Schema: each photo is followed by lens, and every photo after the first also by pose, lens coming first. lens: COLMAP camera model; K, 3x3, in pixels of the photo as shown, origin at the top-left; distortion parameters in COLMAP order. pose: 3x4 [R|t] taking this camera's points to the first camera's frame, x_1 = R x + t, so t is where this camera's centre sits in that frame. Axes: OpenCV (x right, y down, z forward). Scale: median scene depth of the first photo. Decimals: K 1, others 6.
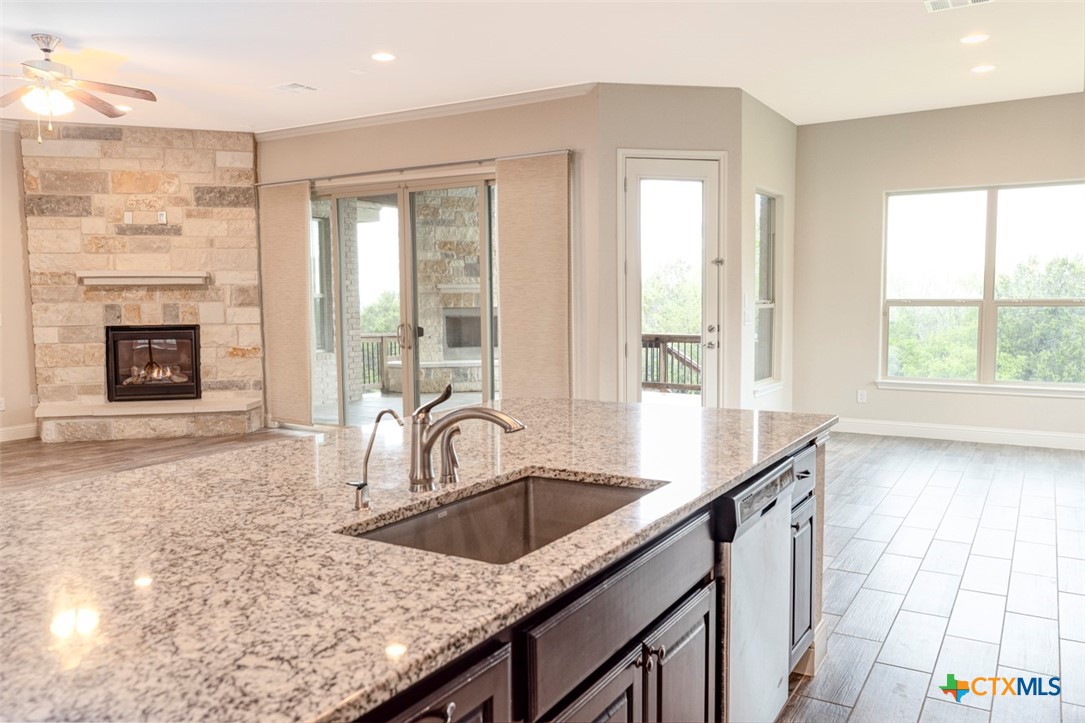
lens RADIAL K [[836.4, 0, 541.2], [0, 836.4, 362.6], [0, 0, 1]] dist [0.008082, -0.006178]
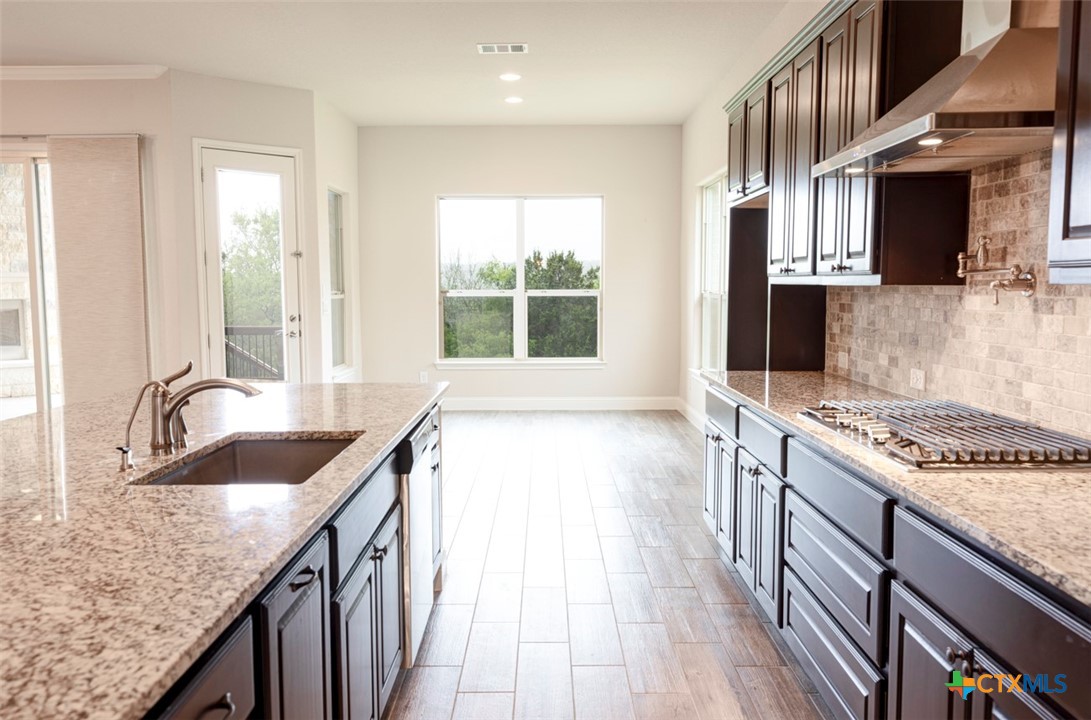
lens RADIAL K [[867.0, 0, 545.8], [0, 867.0, 360.3], [0, 0, 1]] dist [0.013030, 0.001694]
pose [[0.854155, -0.043037, 0.518235, -0.275173], [0.041050, 0.999040, 0.015306, 0.024168], [-0.518396, 0.008200, 0.855101, -0.263053]]
